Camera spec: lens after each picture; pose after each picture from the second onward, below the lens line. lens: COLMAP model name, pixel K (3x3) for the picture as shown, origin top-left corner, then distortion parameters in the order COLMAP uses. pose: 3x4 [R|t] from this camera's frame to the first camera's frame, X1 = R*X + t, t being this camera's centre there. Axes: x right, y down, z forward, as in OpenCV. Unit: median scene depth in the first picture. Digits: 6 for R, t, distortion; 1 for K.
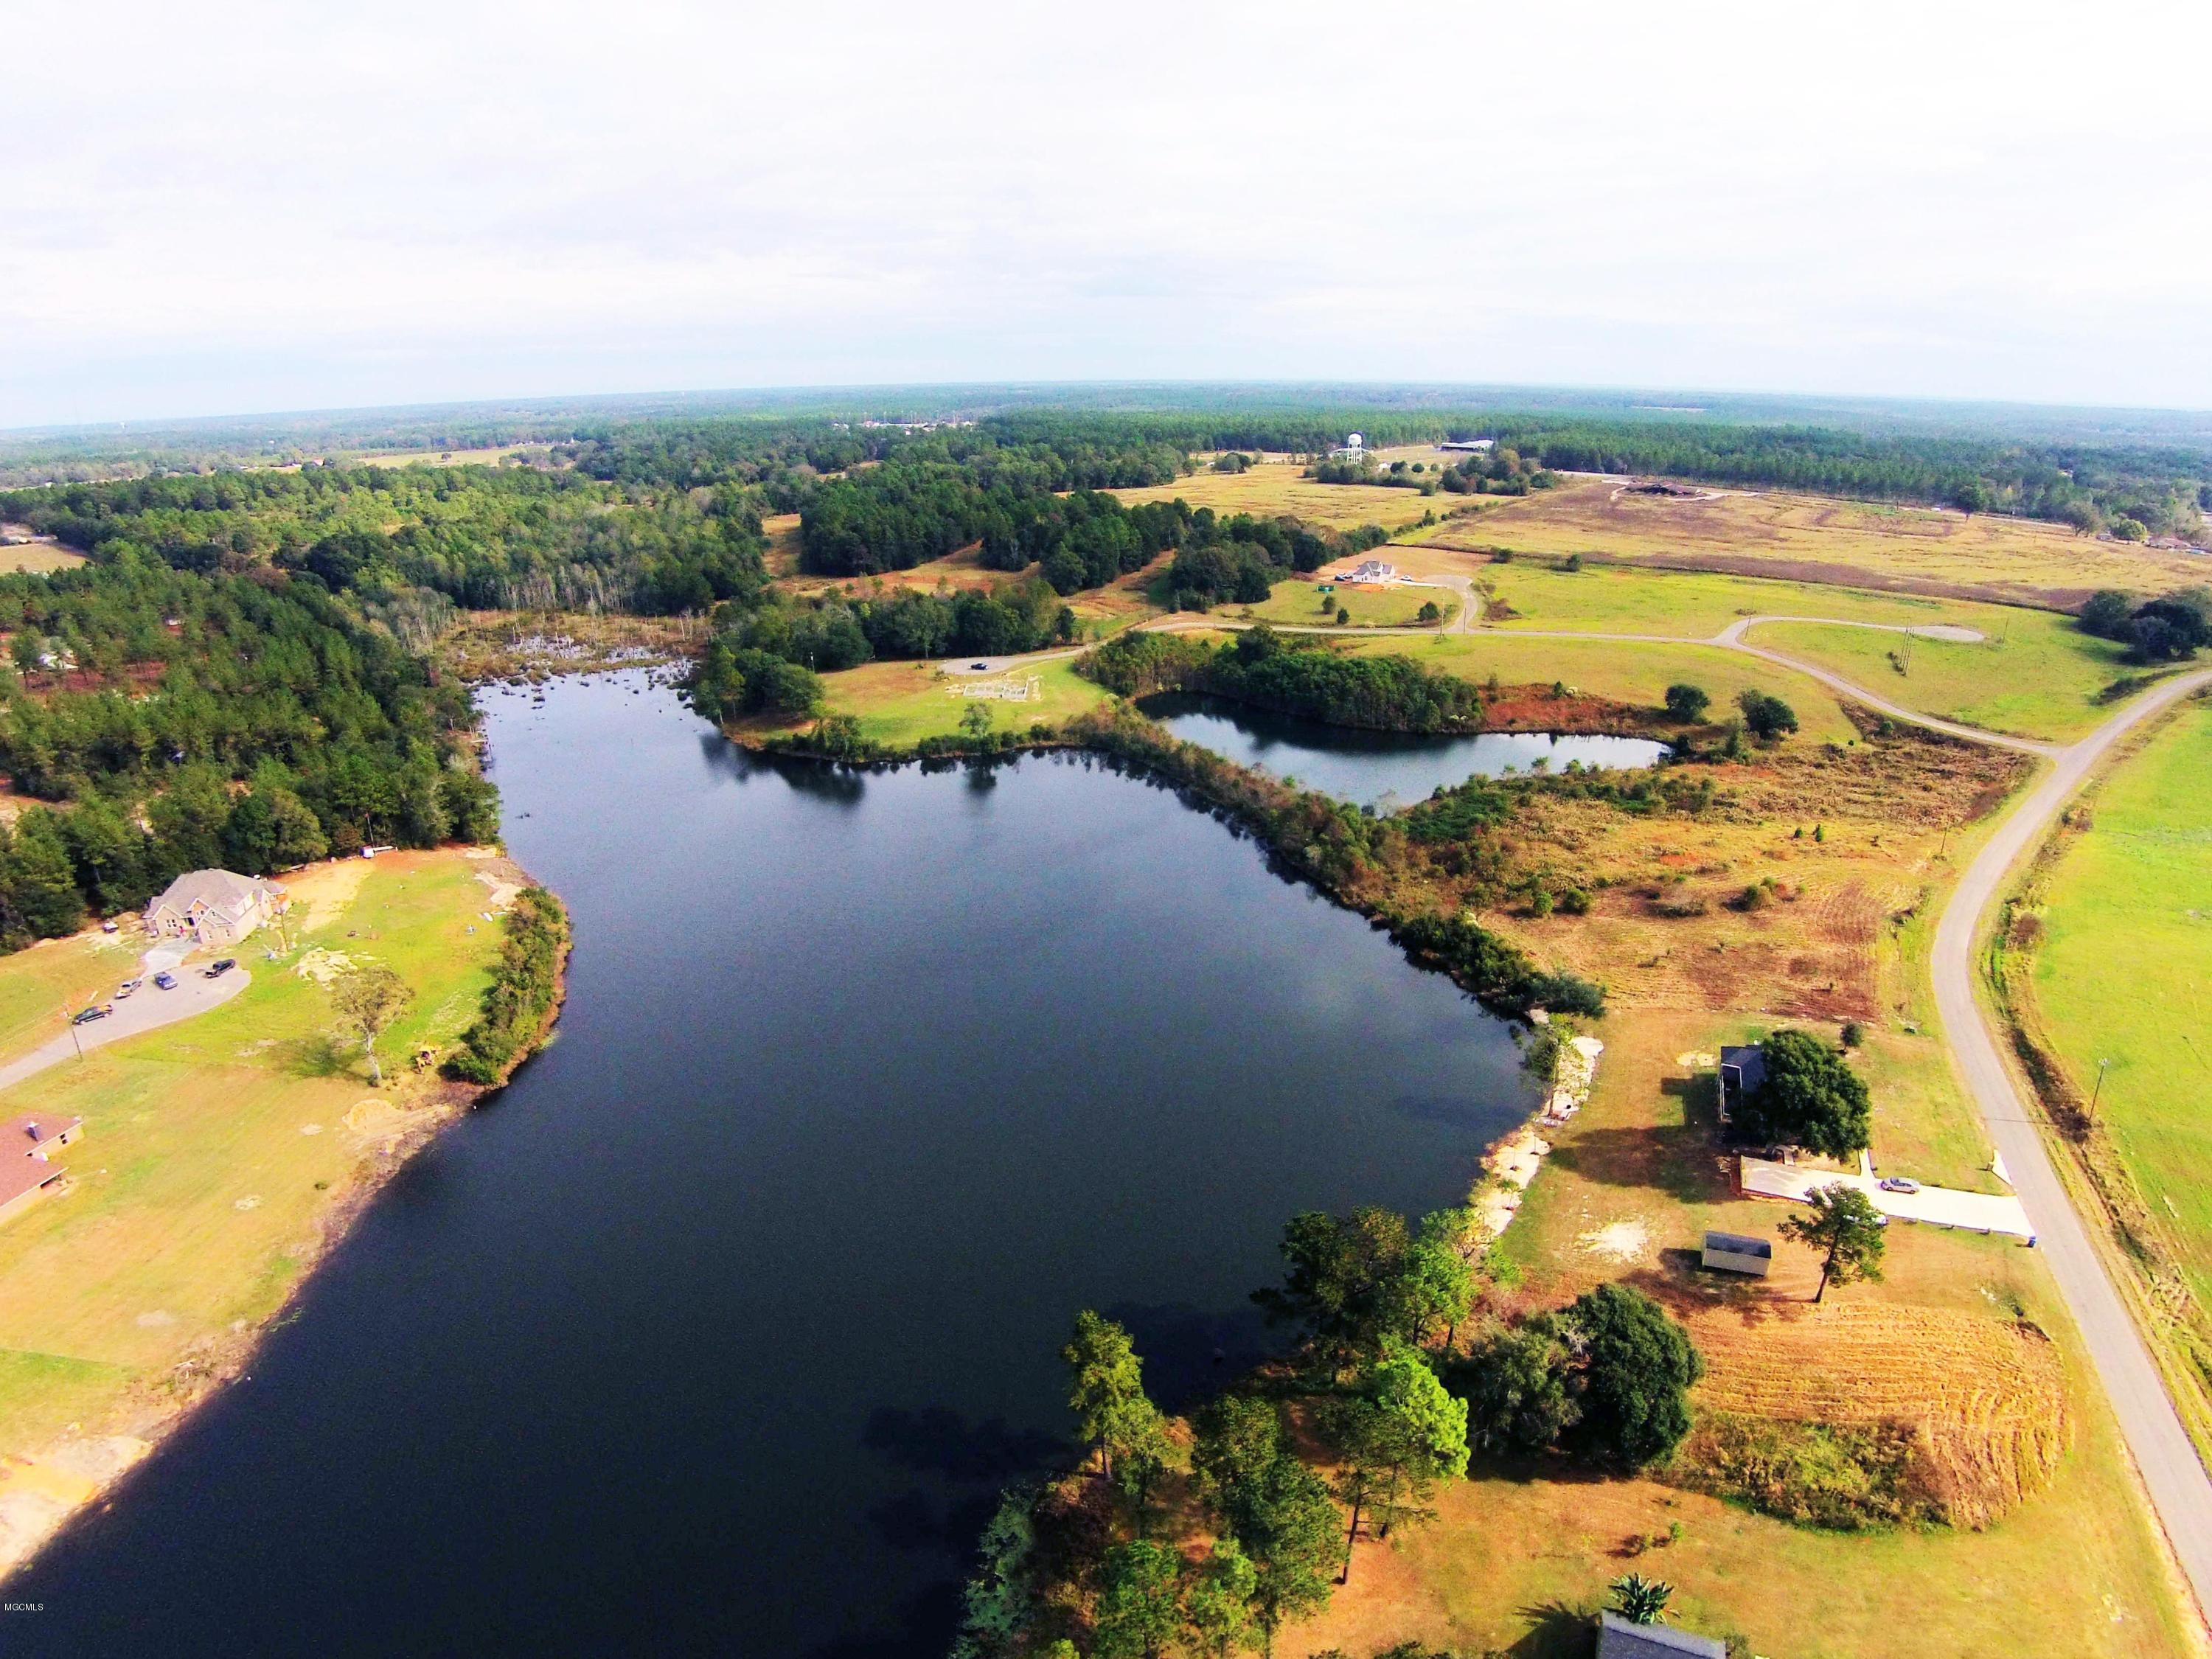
lens RADIAL K [[1263.7, 0, 1120.0], [0, 1263.7, 836.2], [0, 0, 1]] dist [-0.141687, 0.049169]
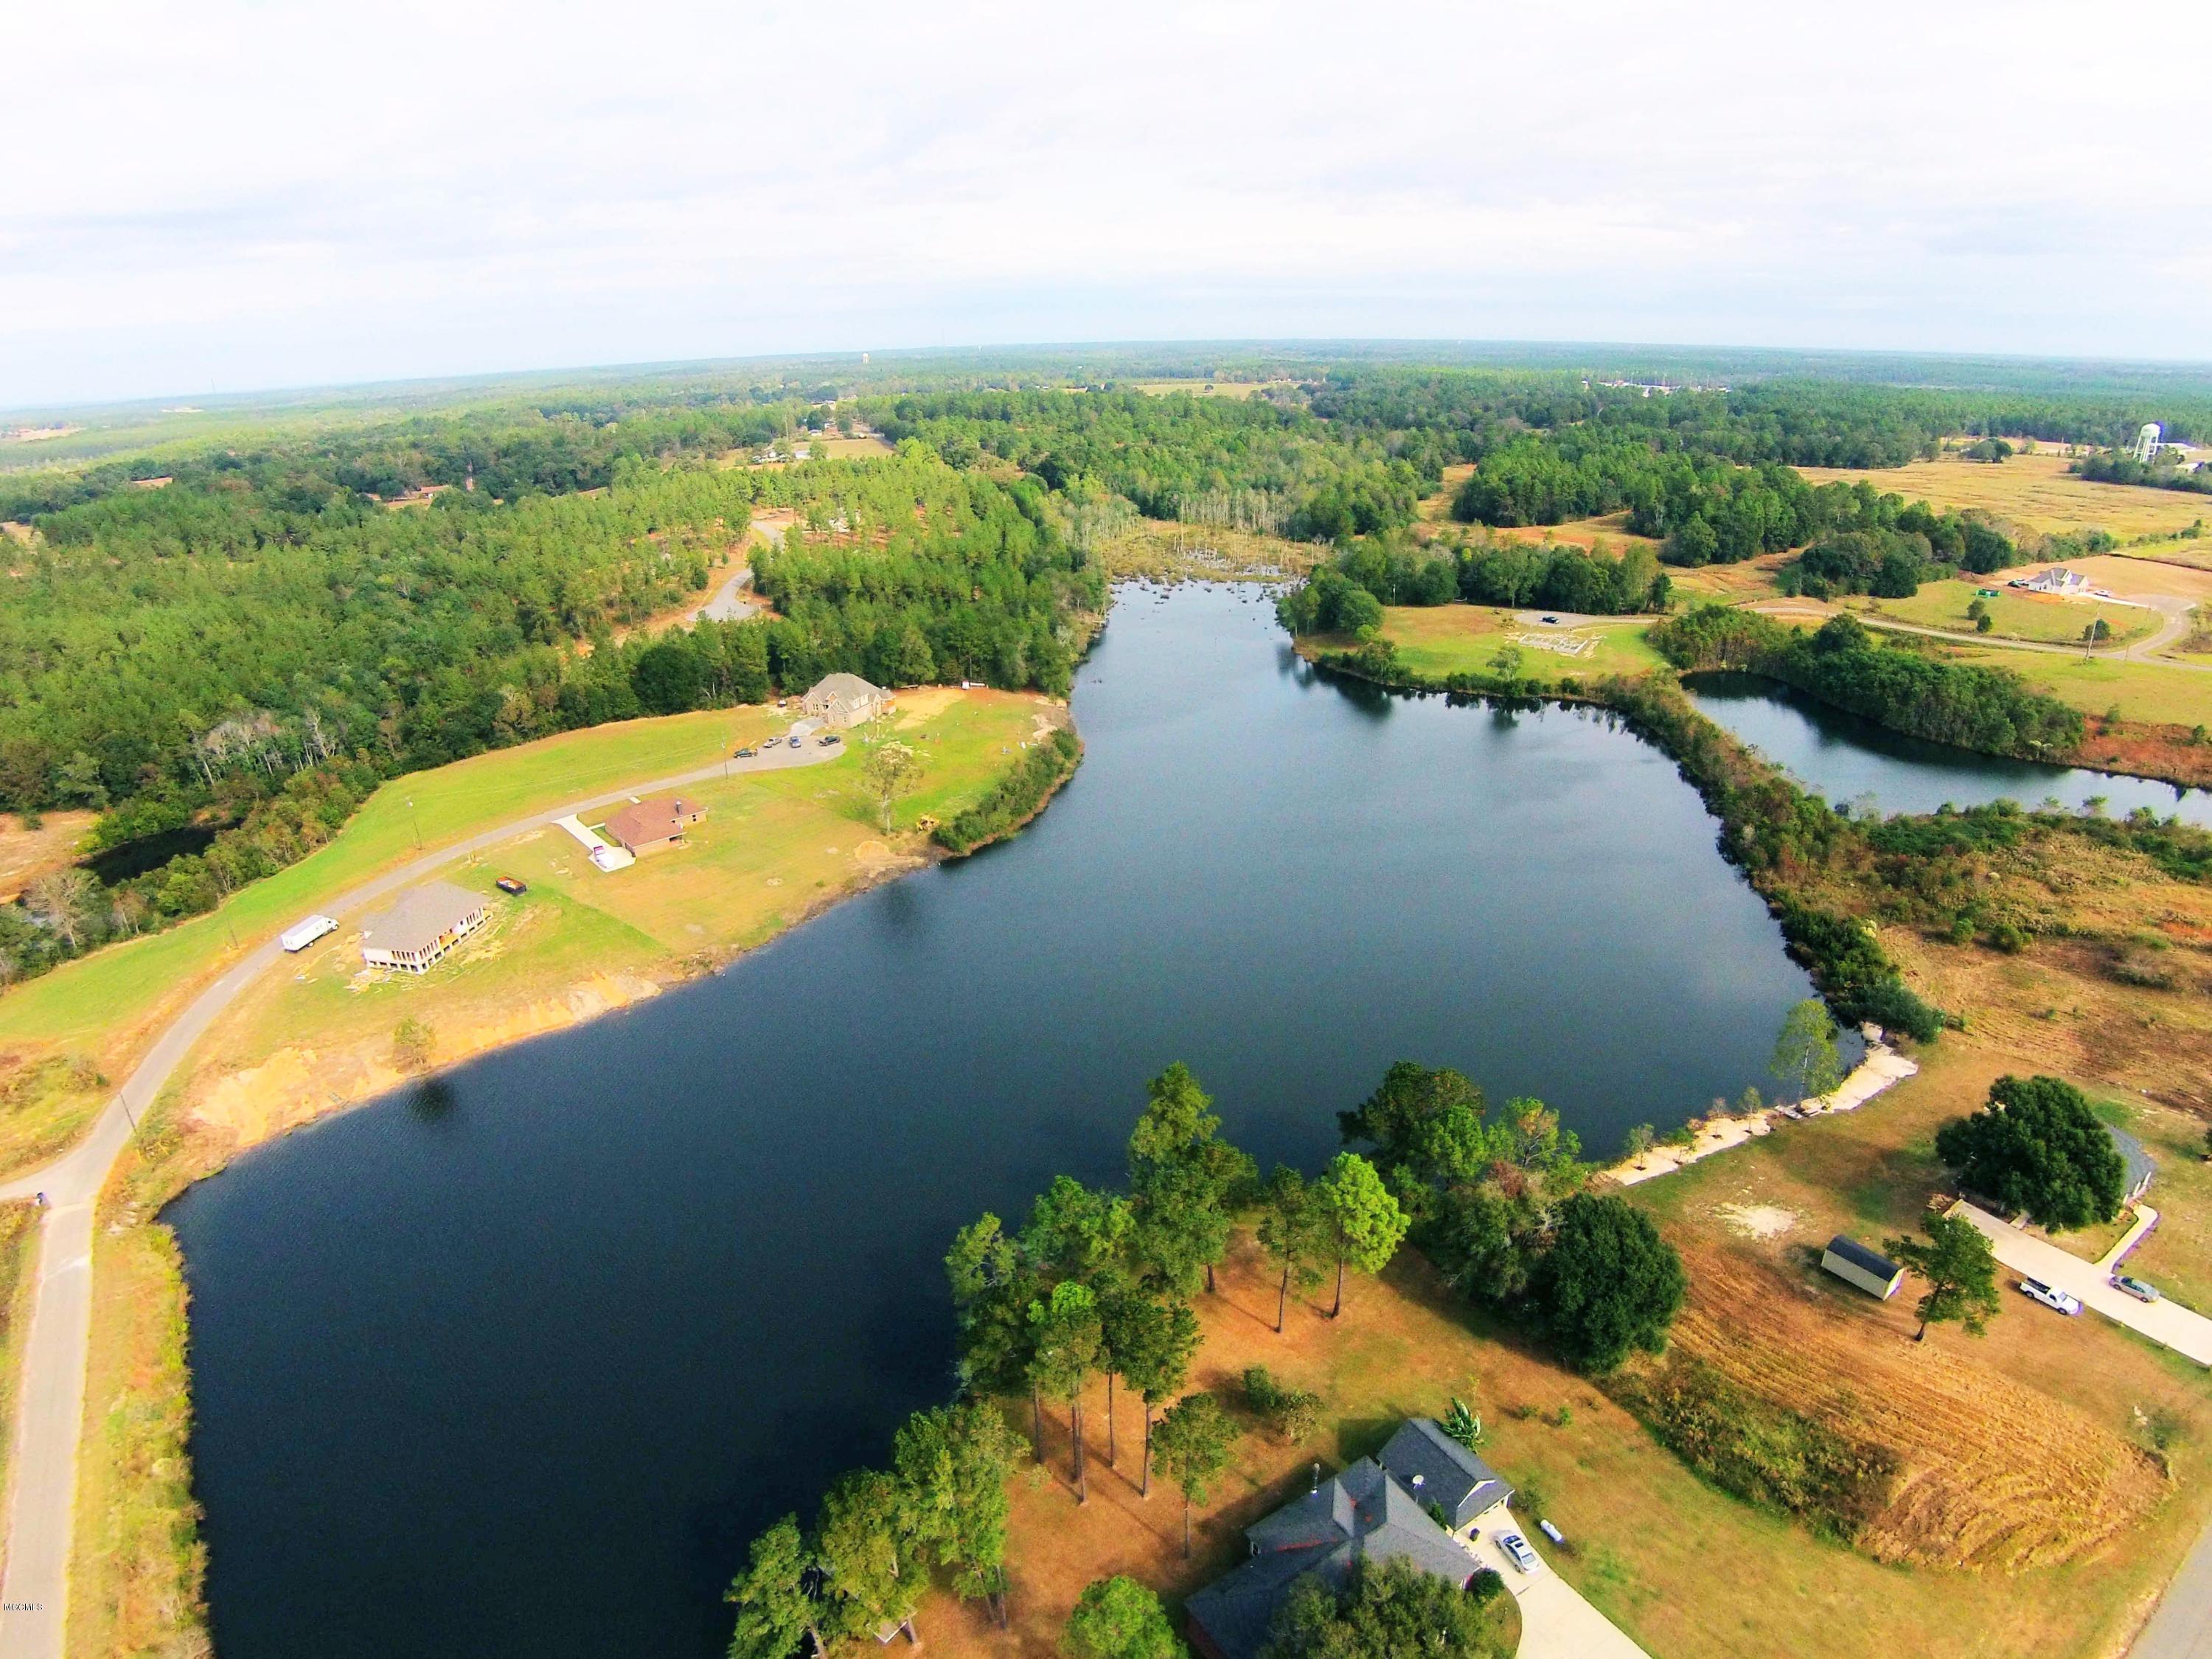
lens RADIAL K [[1263.7, 0, 1115.4], [0, 1263.7, 850.8], [0, 0, 1]] dist [-0.141687, 0.049169]
pose [[0.827347, 0.209232, -0.521267, 0.189990], [-0.184917, 0.977758, 0.098966, 0.017907], [0.530380, 0.014512, 0.847636, -0.046074]]
